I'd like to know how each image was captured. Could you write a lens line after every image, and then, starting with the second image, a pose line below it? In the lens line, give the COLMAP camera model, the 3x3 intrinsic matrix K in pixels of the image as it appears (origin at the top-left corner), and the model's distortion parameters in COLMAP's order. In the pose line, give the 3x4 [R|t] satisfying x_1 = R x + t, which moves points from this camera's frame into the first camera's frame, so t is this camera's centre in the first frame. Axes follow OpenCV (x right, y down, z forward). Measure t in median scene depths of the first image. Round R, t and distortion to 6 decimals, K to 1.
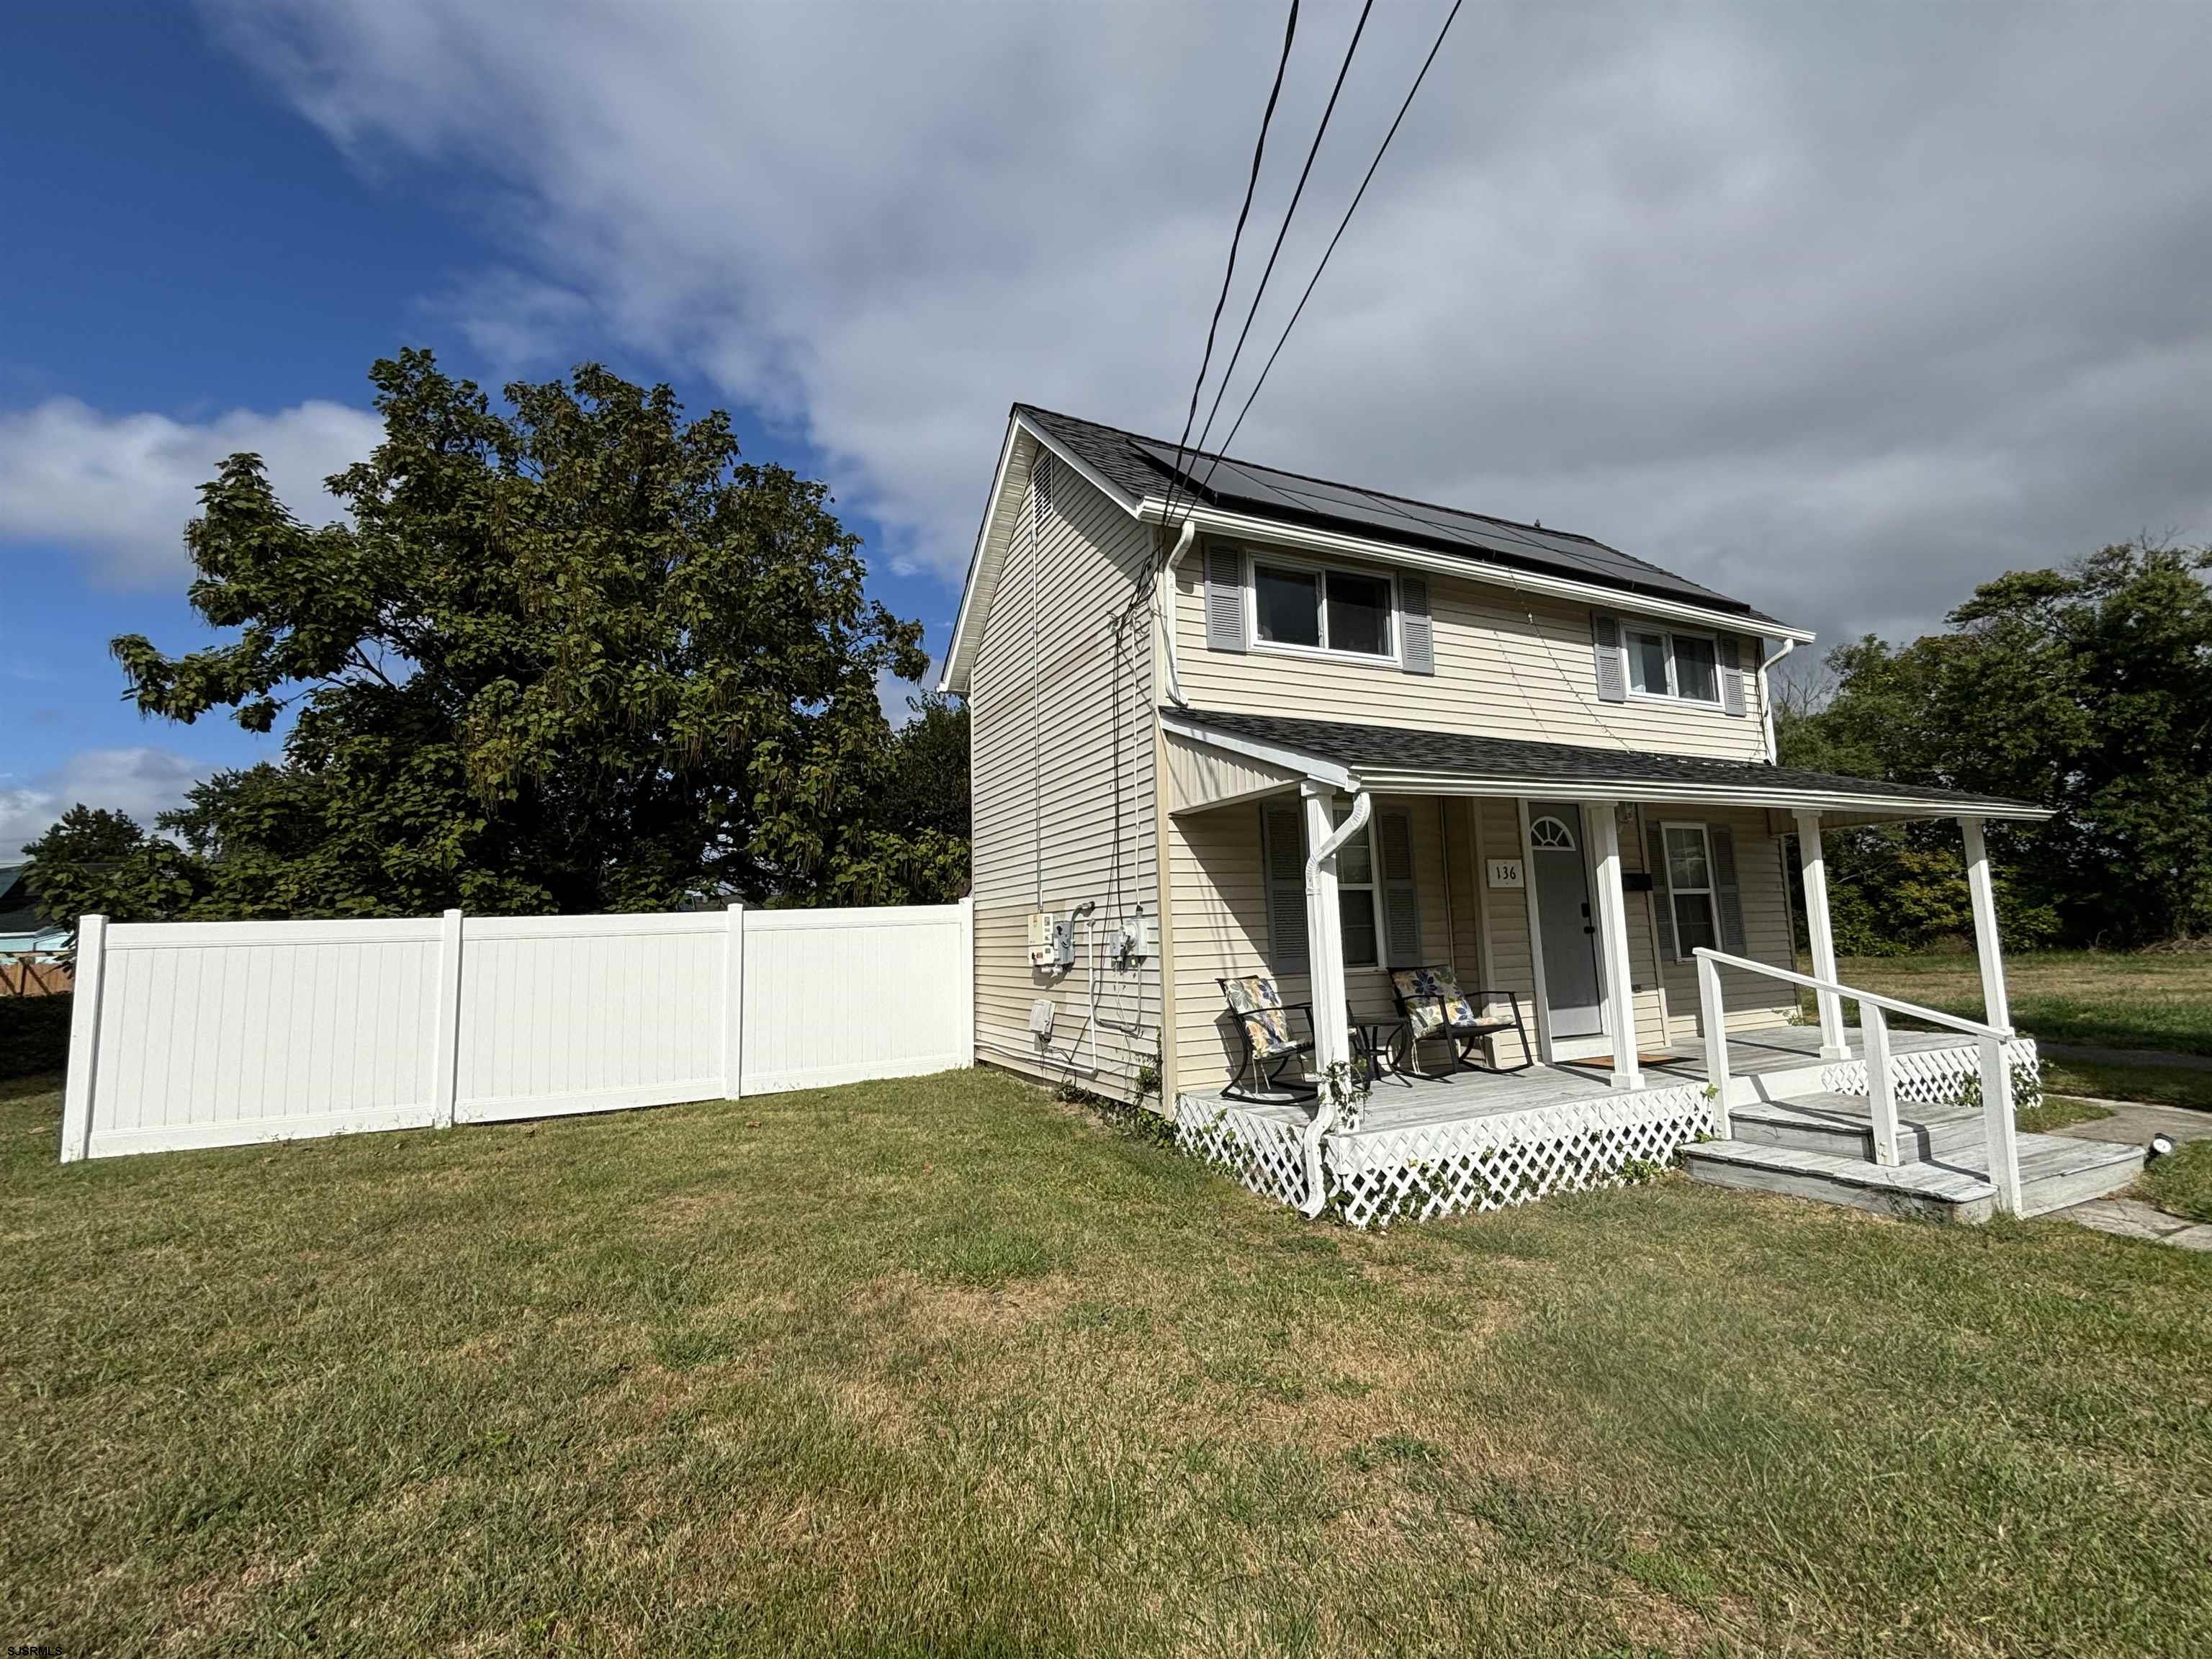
lens RADIAL K [[968.4, 0, 1094.7], [0, 968.4, 826.8], [0, 0, 1]] dist [-0.001001, 0.003076]
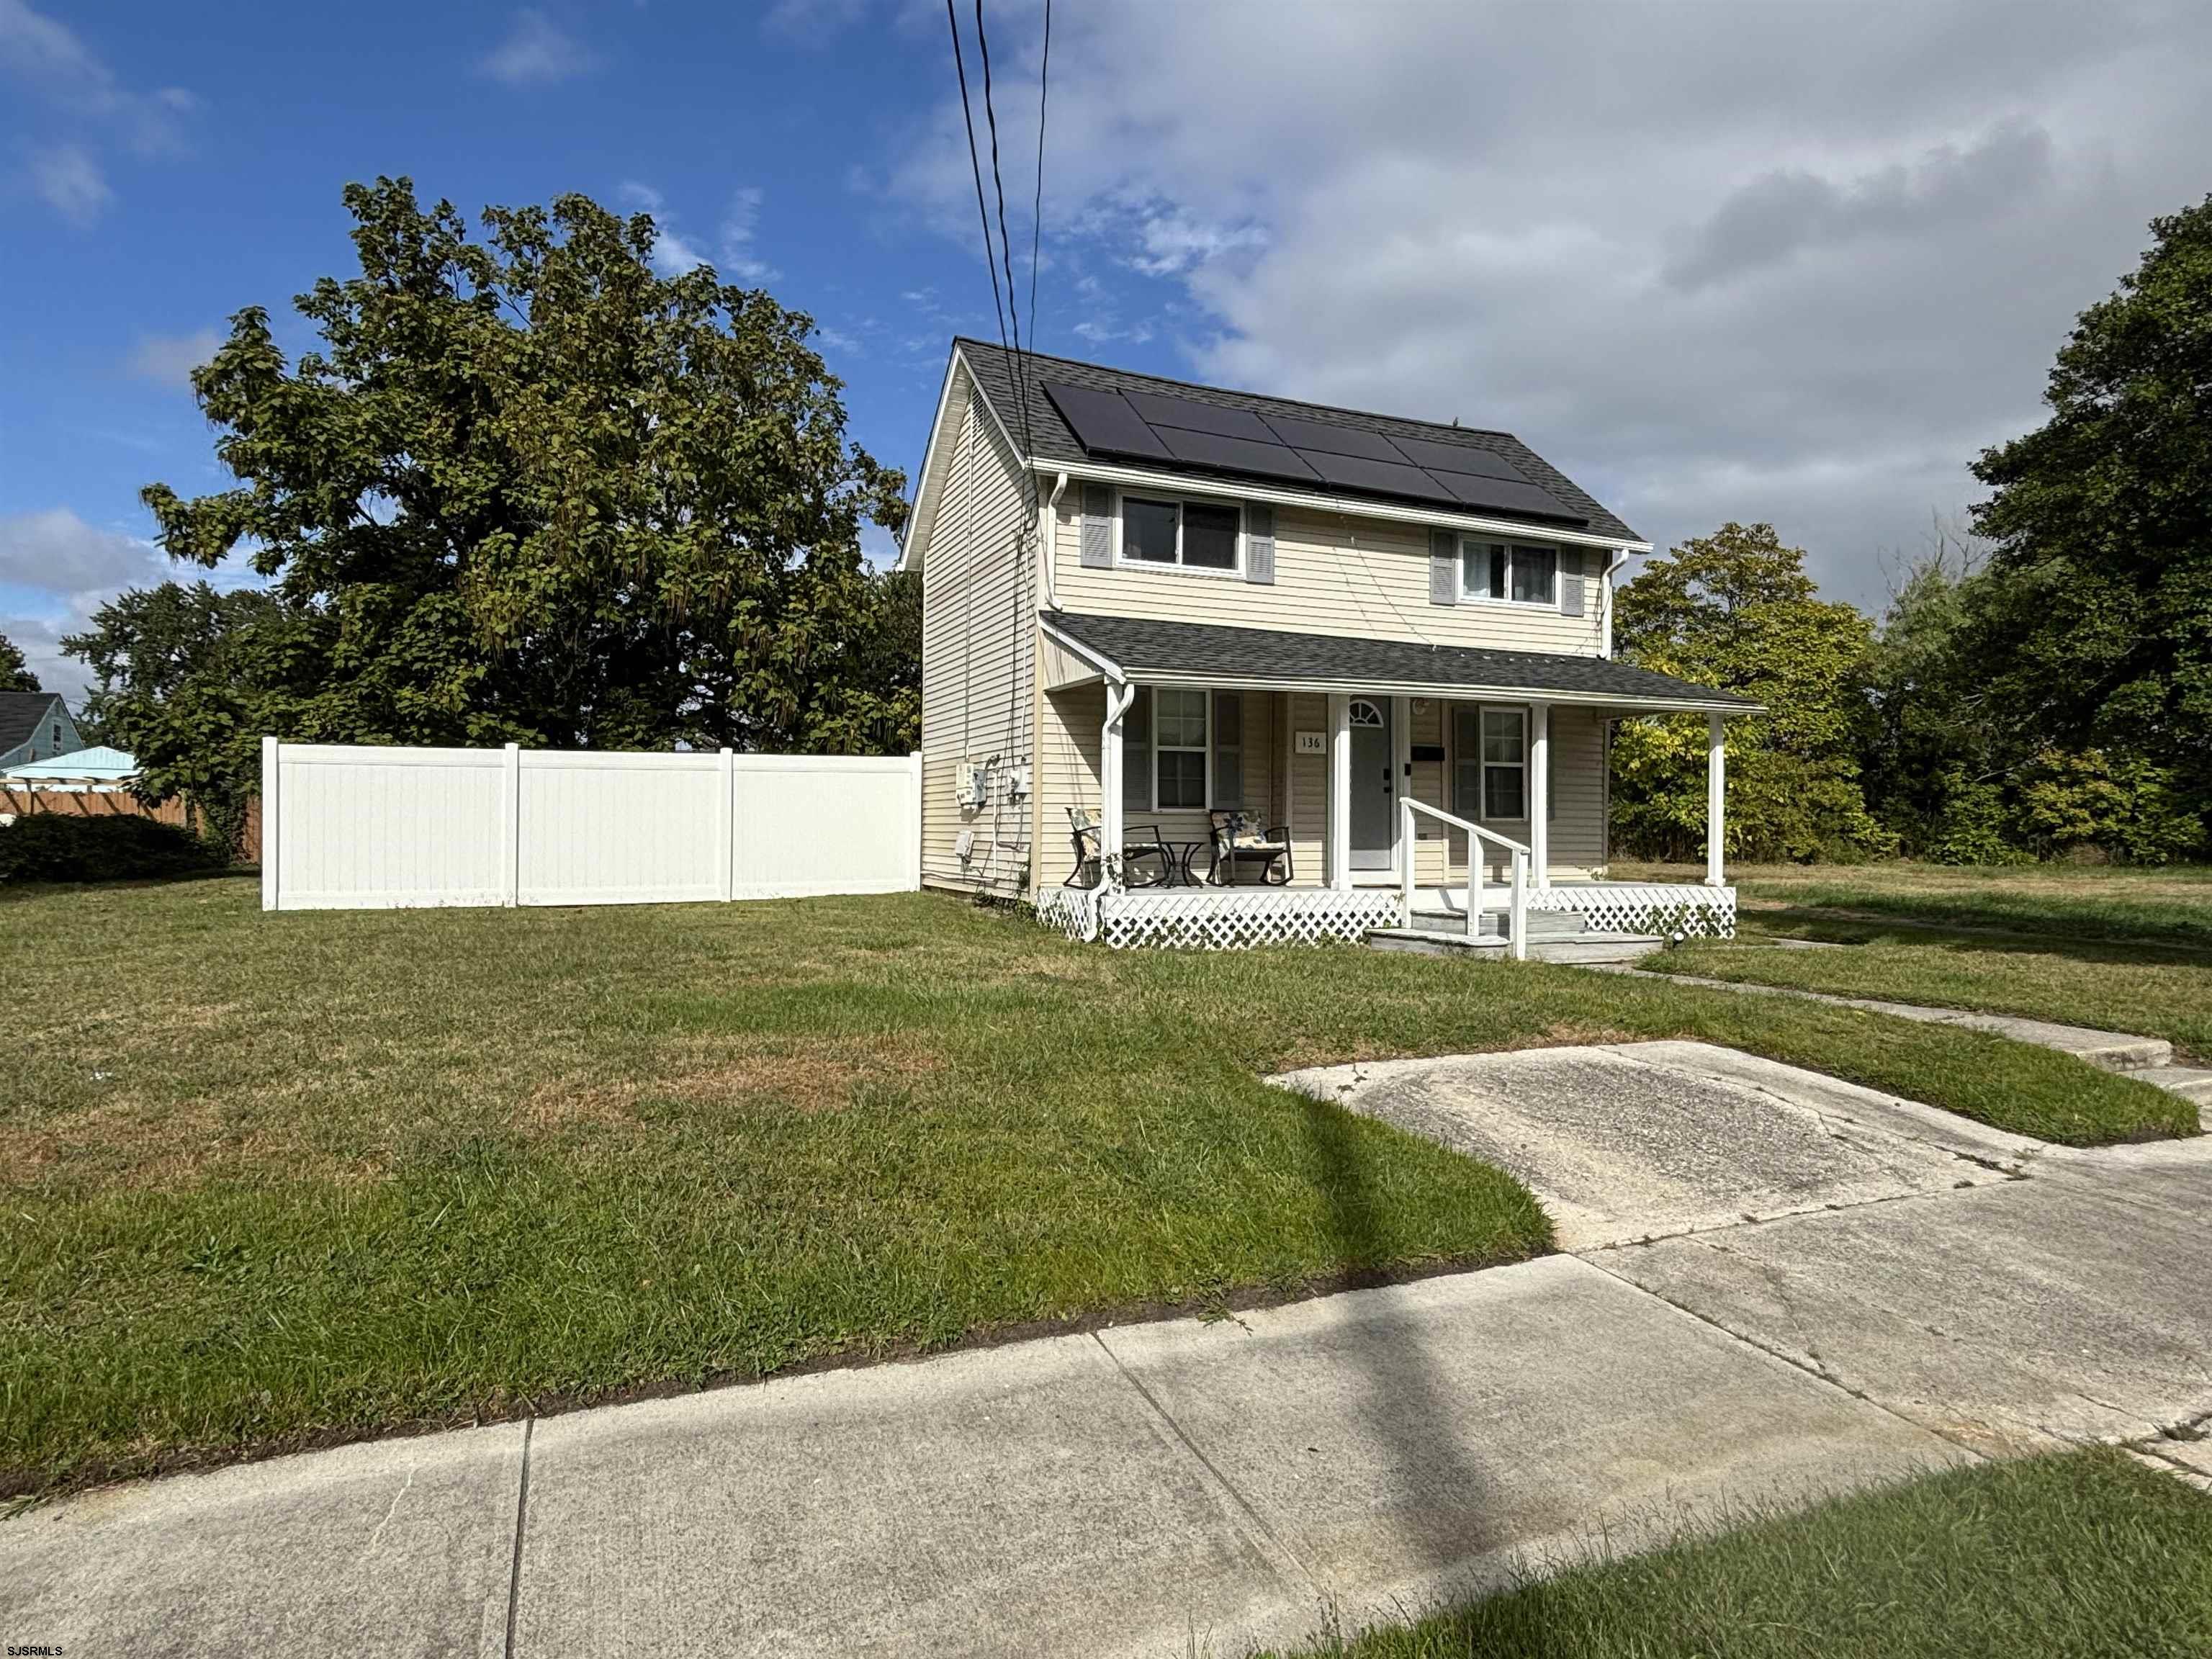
lens RADIAL K [[1241.9, 0, 1082.8], [0, 1241.9, 819.6], [0, 0, 1]] dist [0.025801, -0.022810]
pose [[0.998075, 0.037459, -0.049421, 0.190650], [-0.031858, 0.993463, 0.109622, -0.021206], [0.053204, -0.107836, 0.992744, -0.651210]]
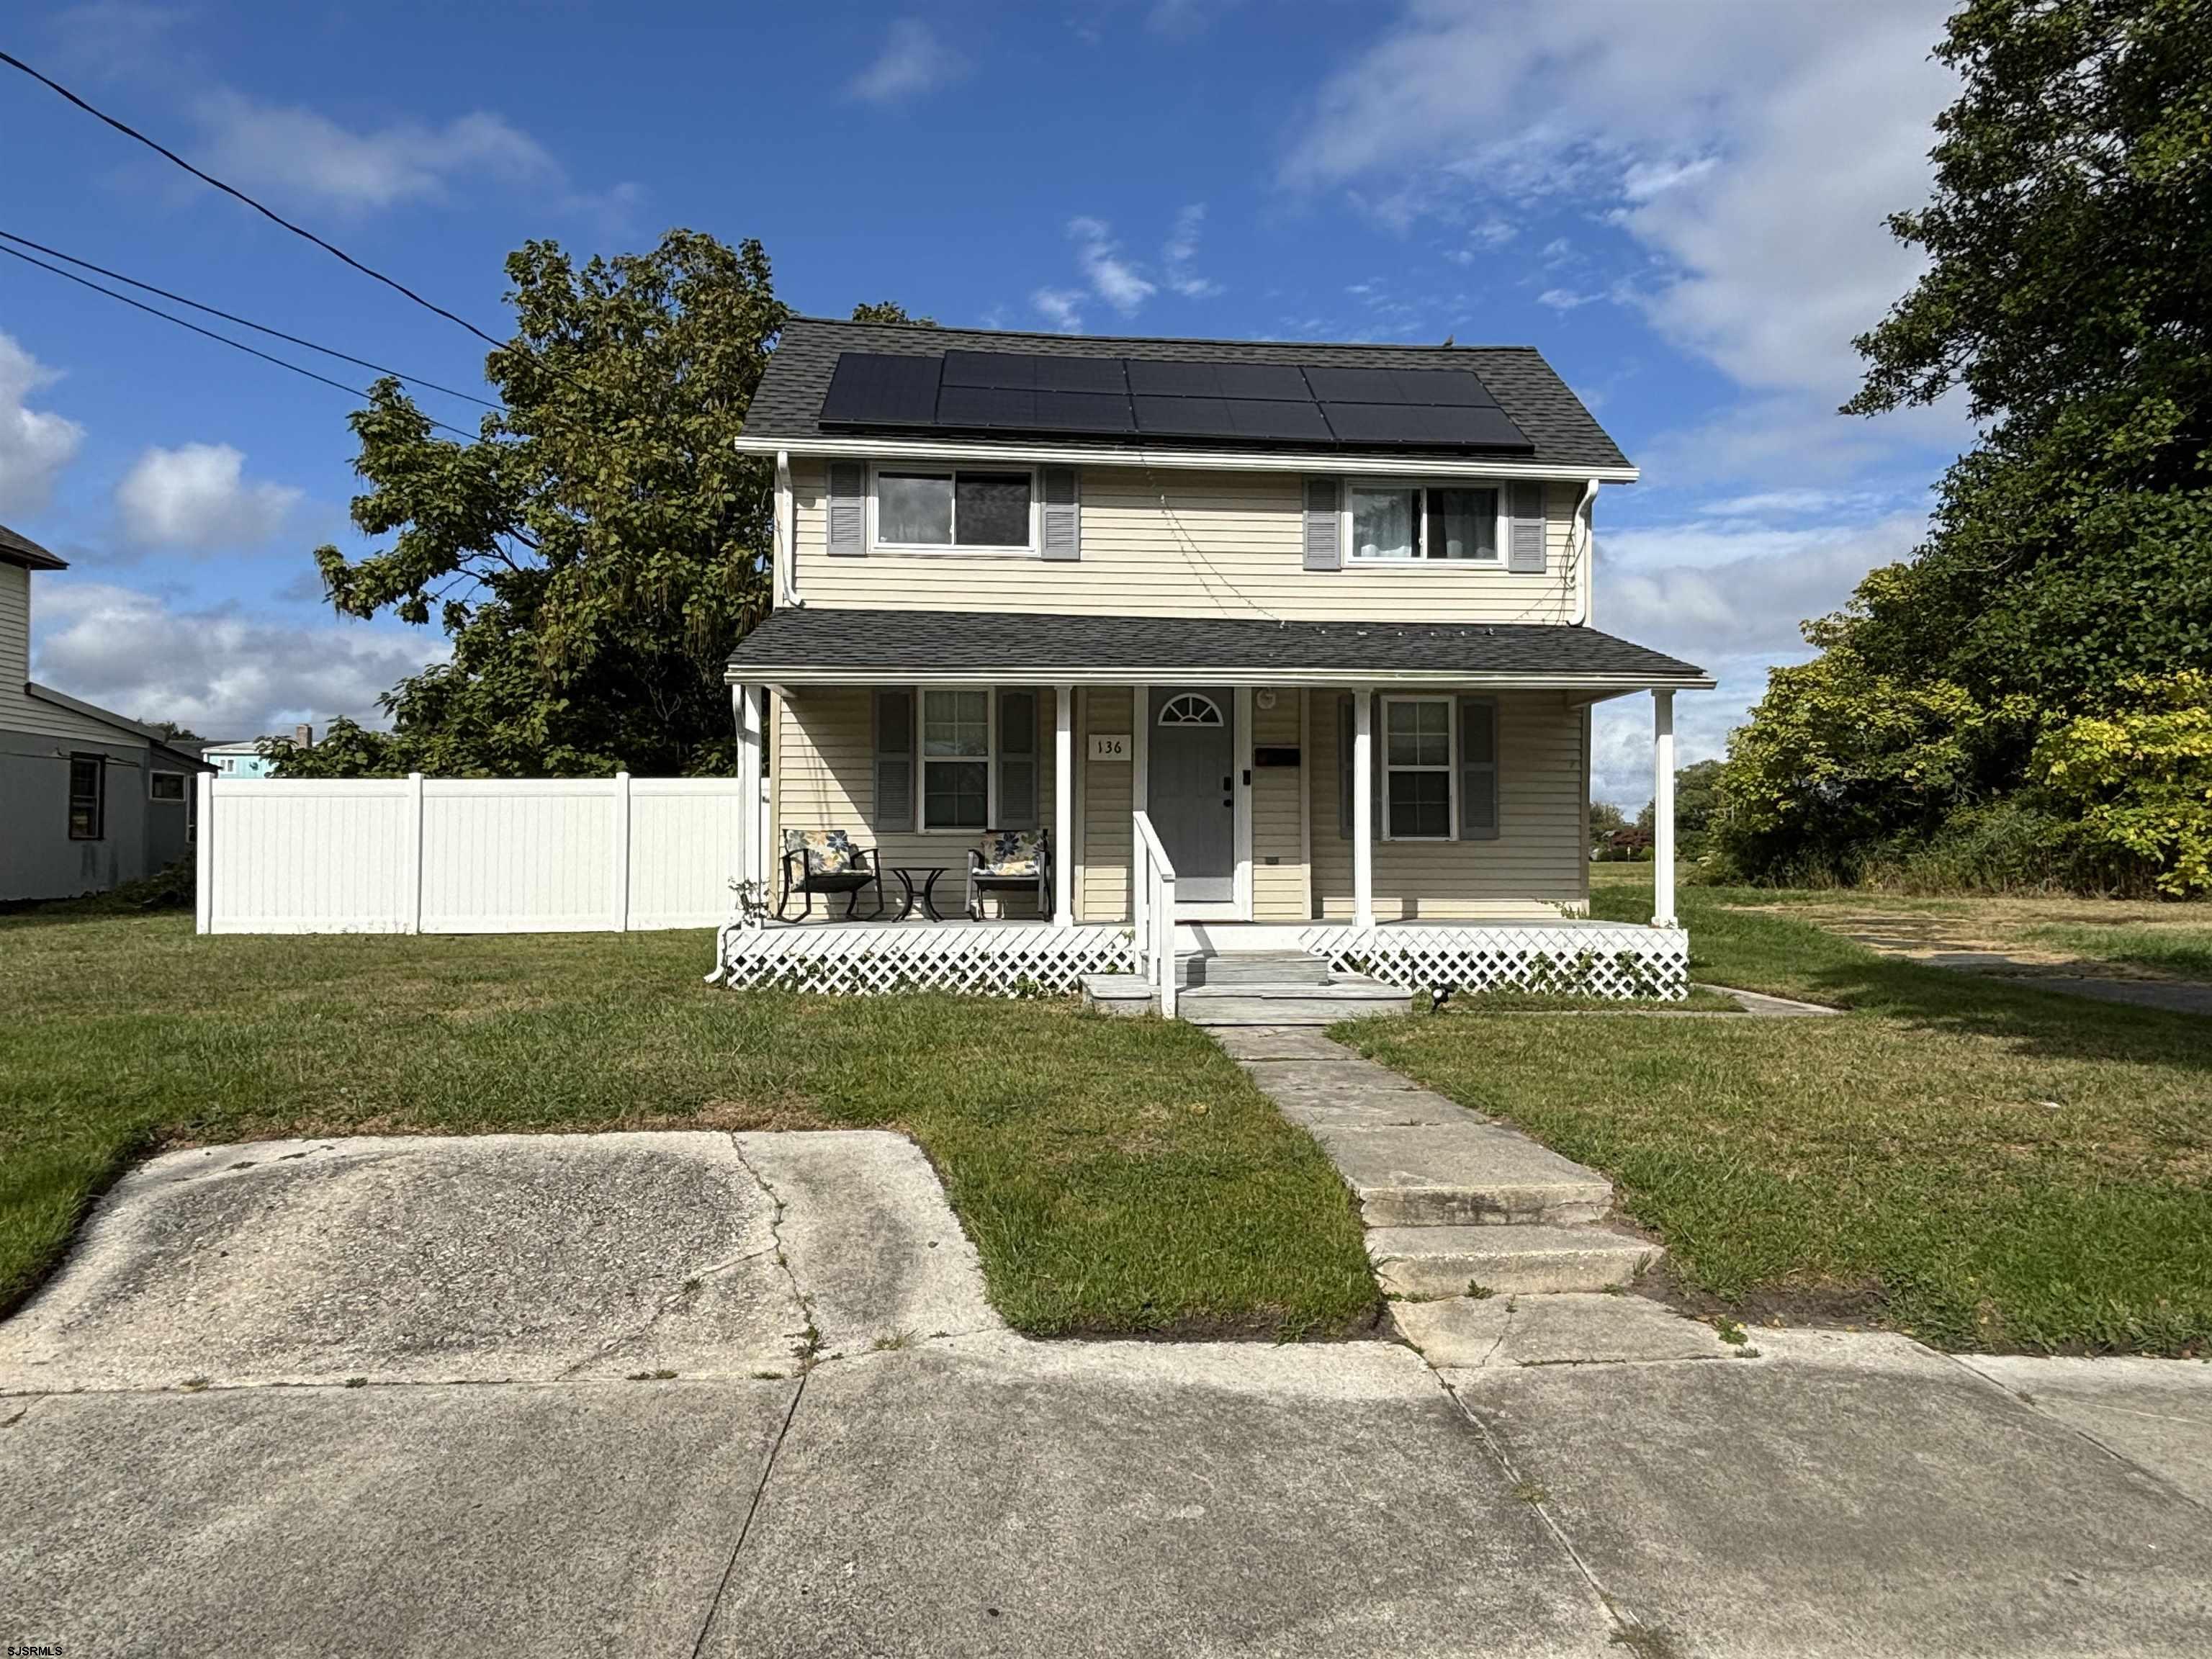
lens RADIAL K [[1333.0, 0, 1095.1], [0, 1333.0, 827.6], [0, 0, 1]] dist [0.027403, -0.034901]
pose [[0.931576, 0.024821, -0.362699, 0.891382], [0.010968, 0.995293, 0.096284, -0.005569], [0.363382, -0.093674, 0.926919, -0.369142]]
